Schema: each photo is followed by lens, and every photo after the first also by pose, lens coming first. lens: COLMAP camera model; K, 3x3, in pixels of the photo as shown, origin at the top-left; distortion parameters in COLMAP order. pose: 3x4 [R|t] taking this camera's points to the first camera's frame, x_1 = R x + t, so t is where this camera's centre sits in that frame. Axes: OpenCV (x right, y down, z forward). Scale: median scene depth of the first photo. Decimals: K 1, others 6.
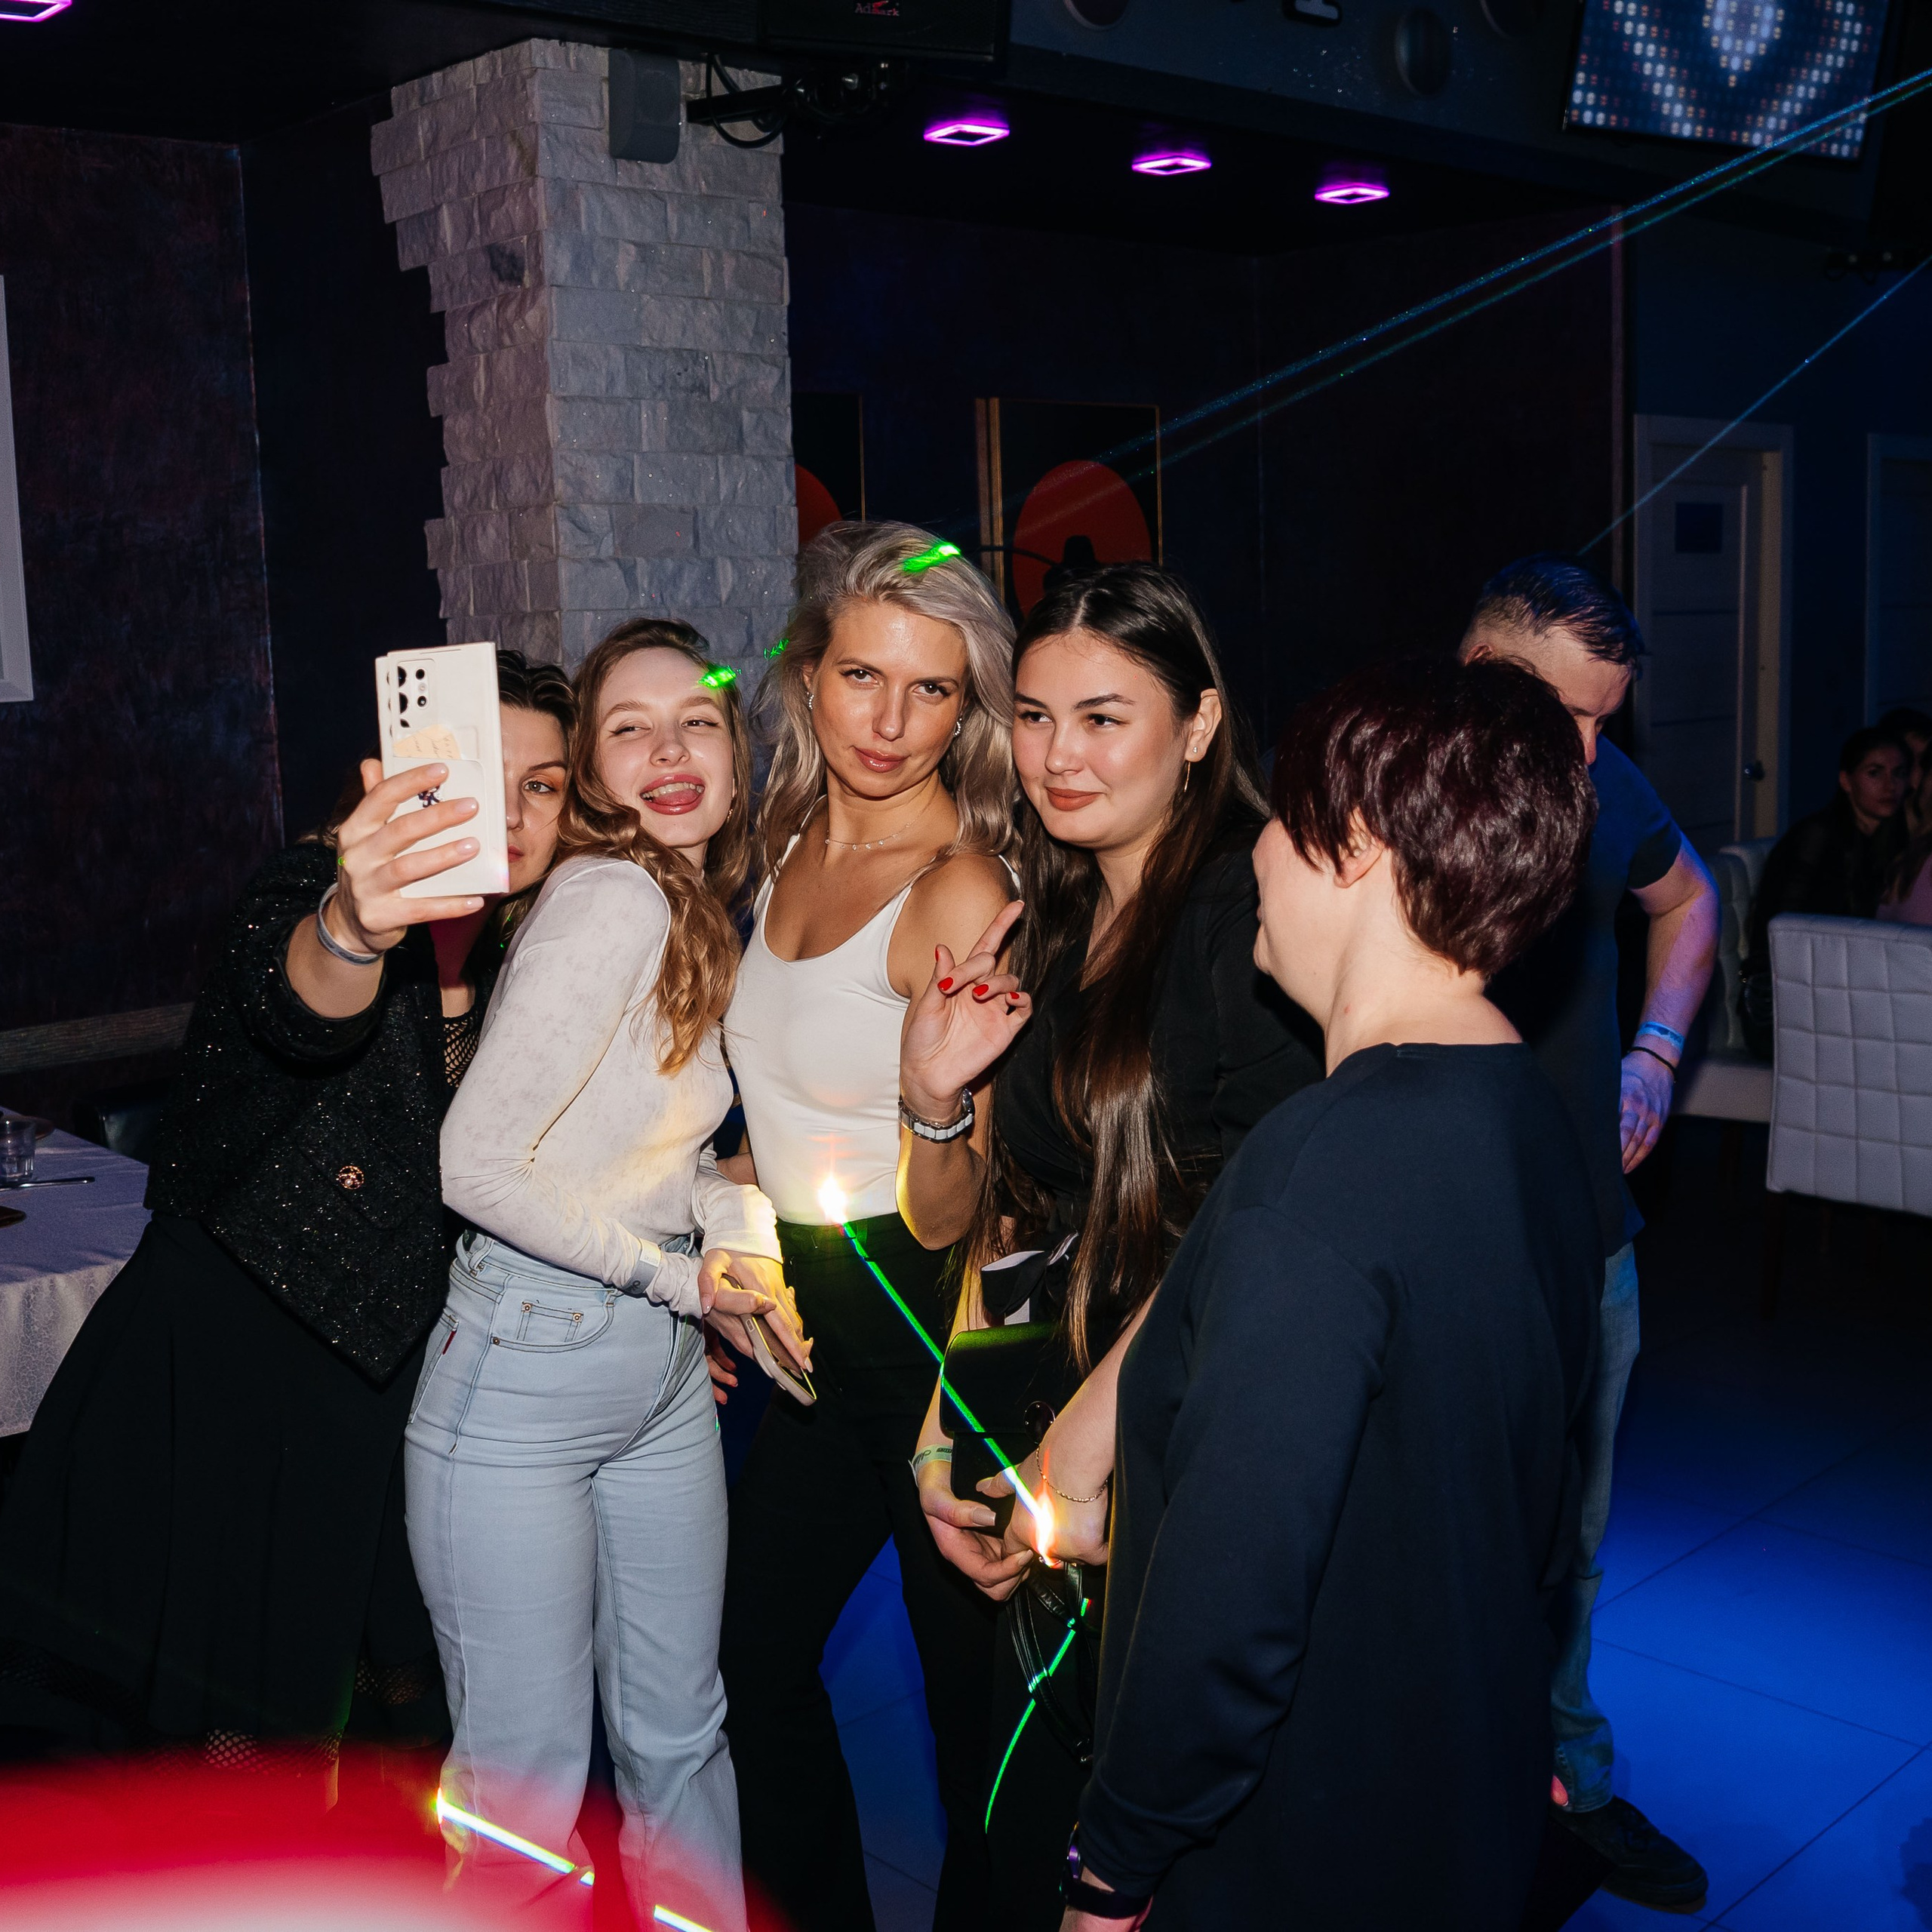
lens RADIAL K [[2337.8, 0, 991.7], [0, 2337.8, 960.9], [0, 0, 1]] dist [-0.102388, 0.056850]
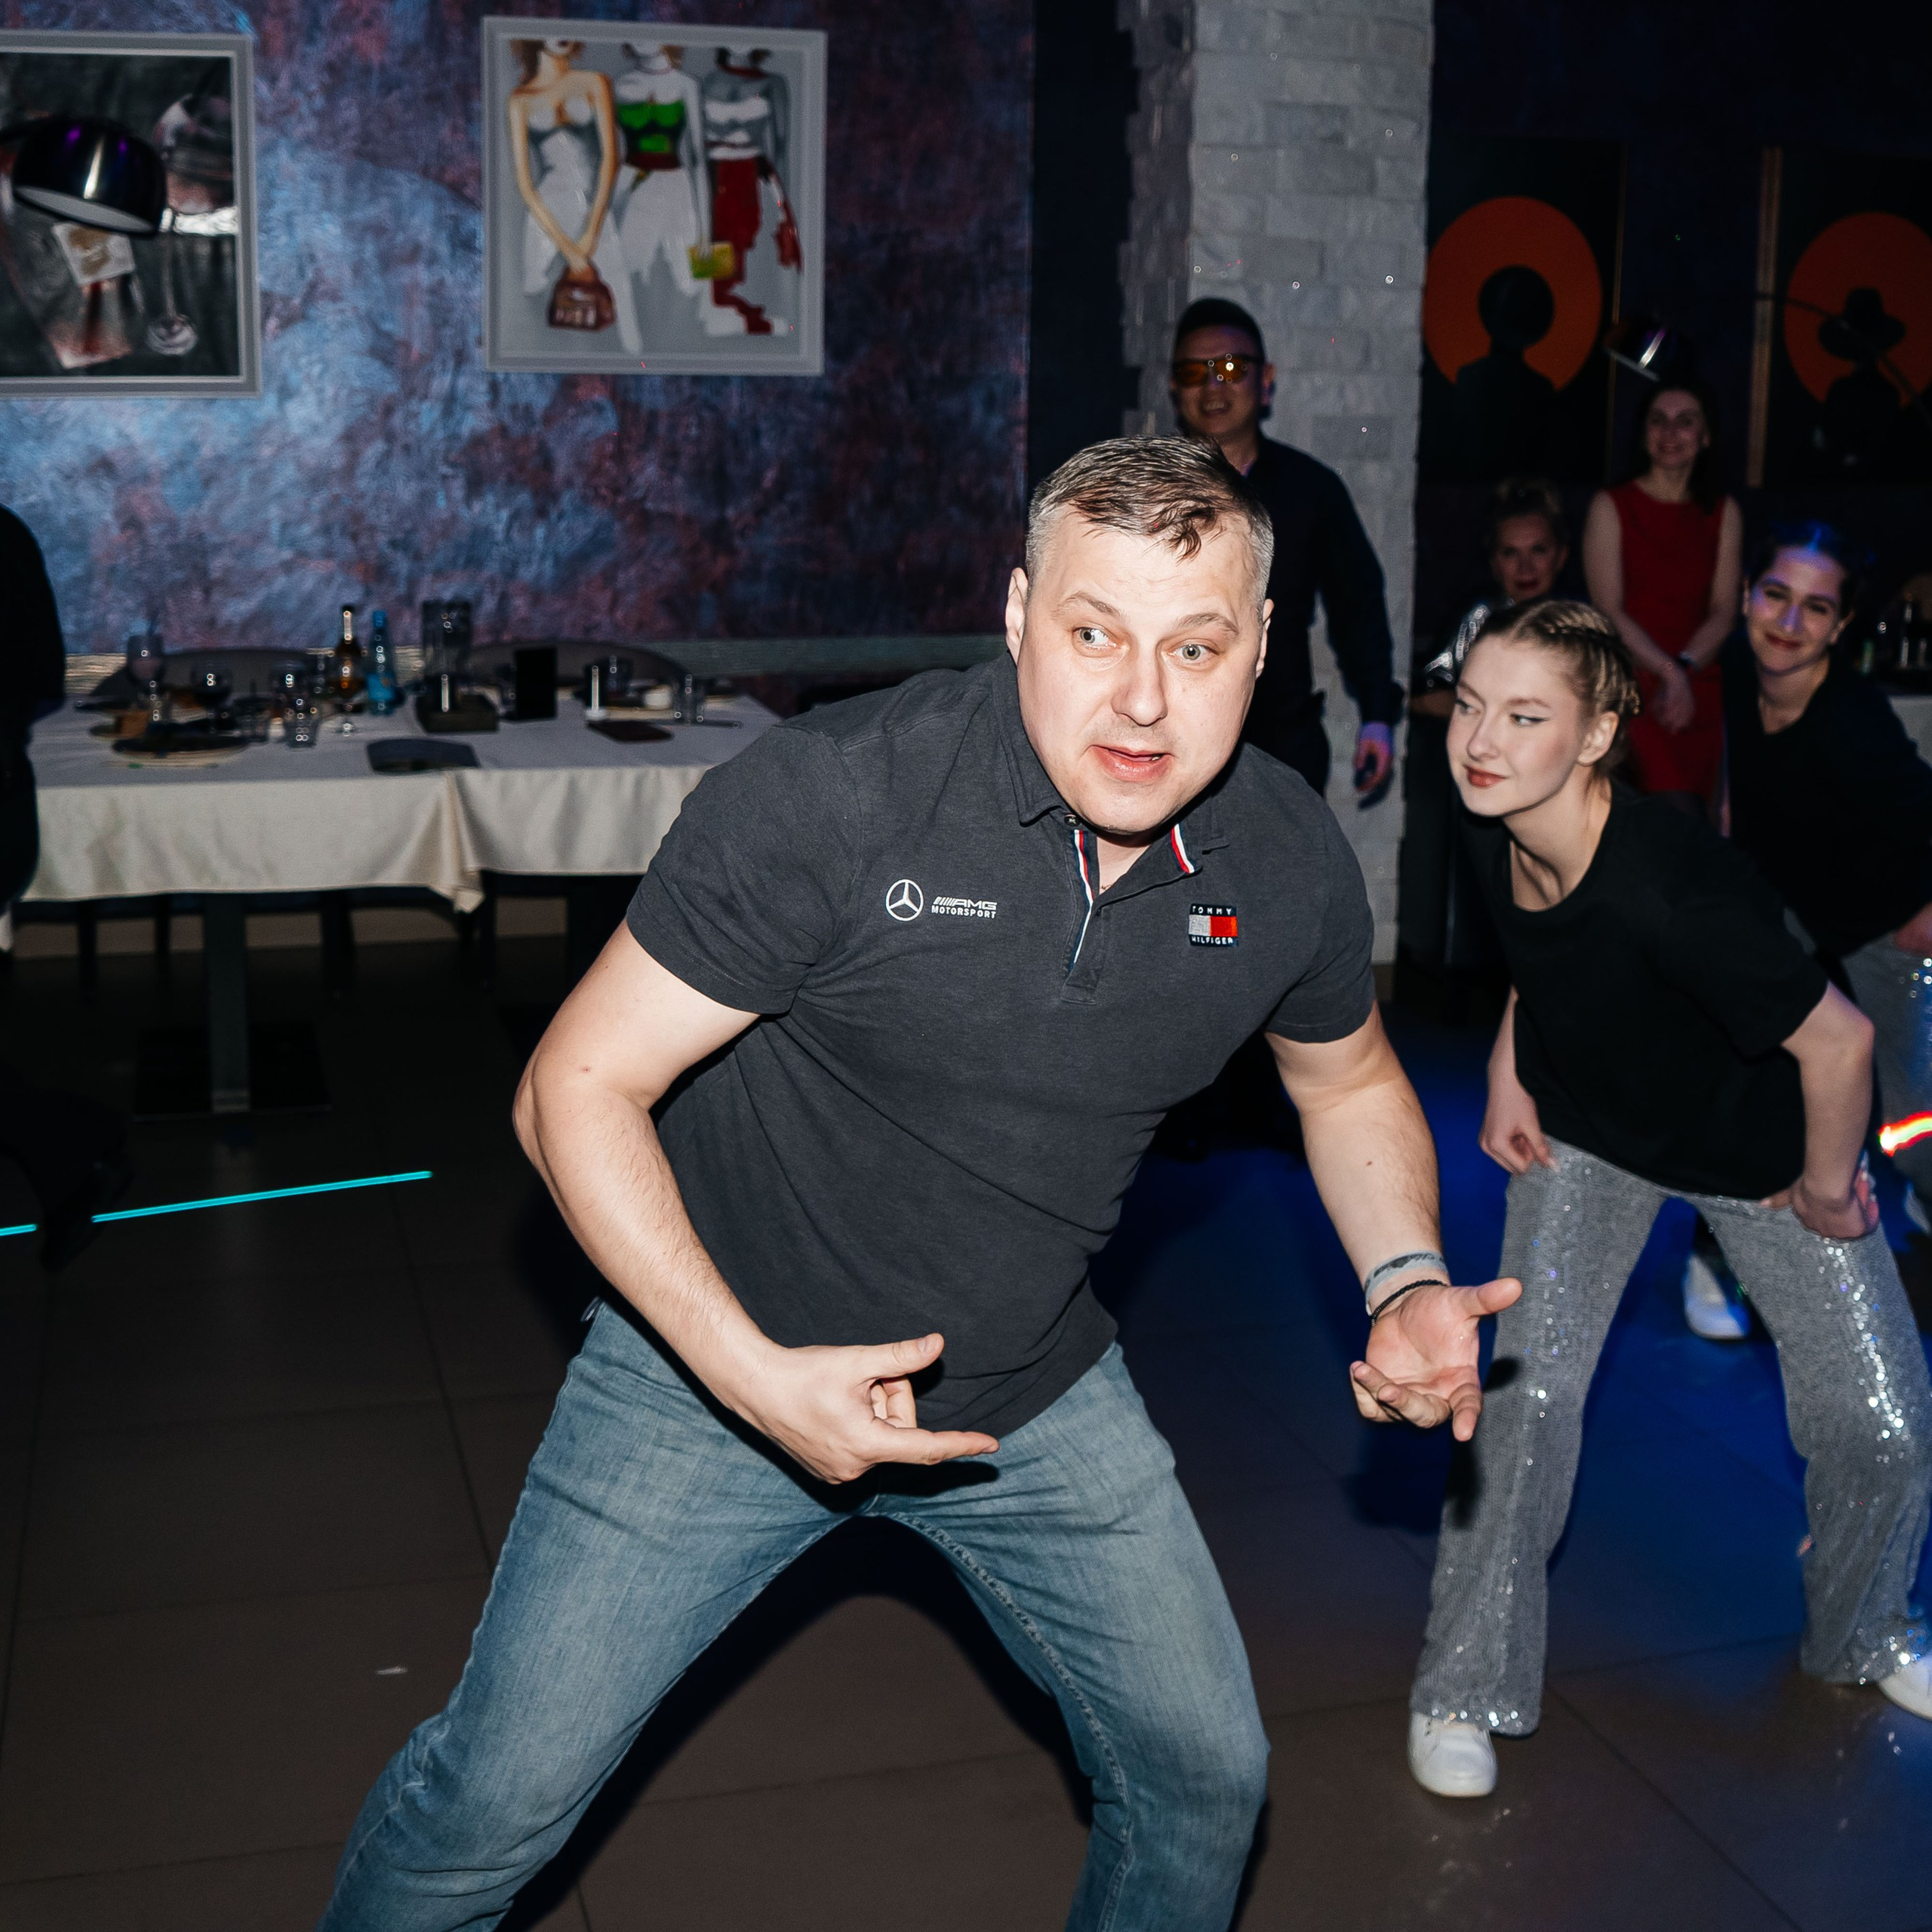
lens RADIAL K [[2591.2, 0, 974.0], [0, 2591.2, 844.8], [0, 0, 1]] dist [-0.118196, 0.090431]
pose [[0.890151, 0.131824, -0.436181, 0.312907], [-0.114020, 0.991225, 0.066881, 0.037406], [0.441170, -0.009801, 0.897370, -0.228835]]
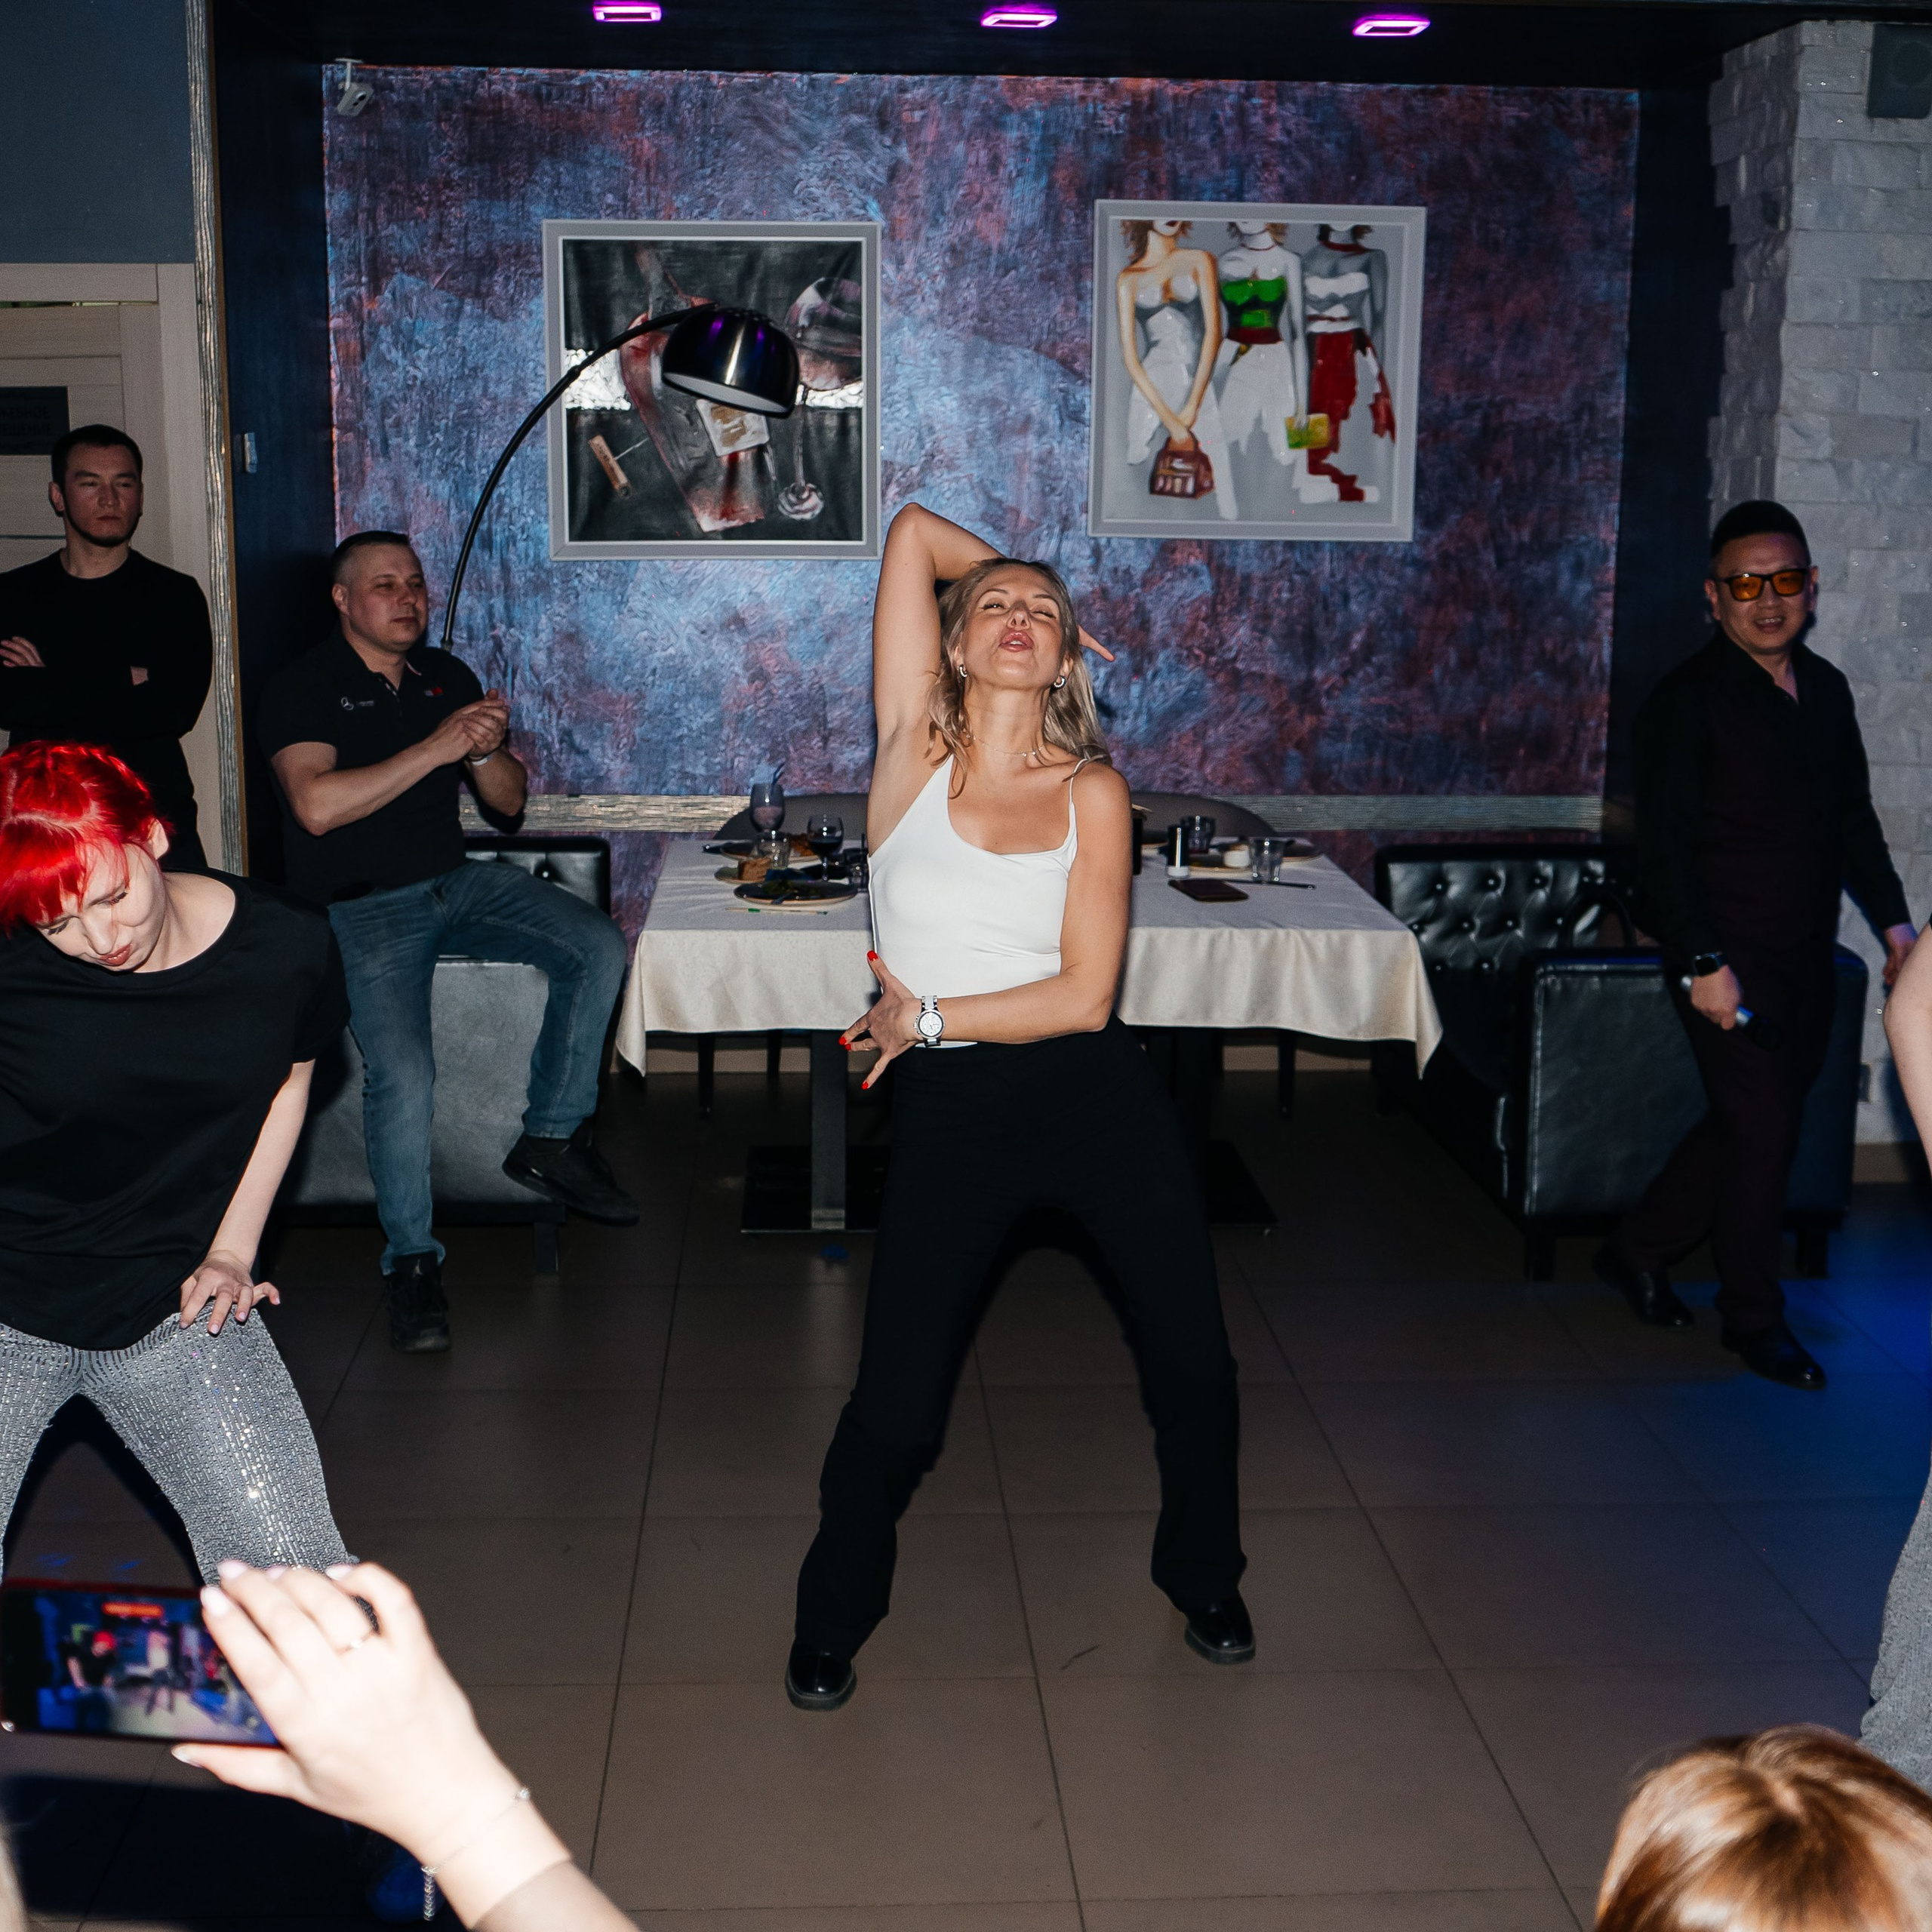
lens RADIAL K [[2594.3, 0, 992.1], [0, 2594.3, 967.9], [0, 0, 1]] dist [-0.074333, 0.094345]
pose [[0.765221, 0.167174, -0.621683, 0.355723], [-0.134679, 0.985897, 0.099340, 0.009507], [0.629523, 0.007711, 0.776944, -0.277022]]
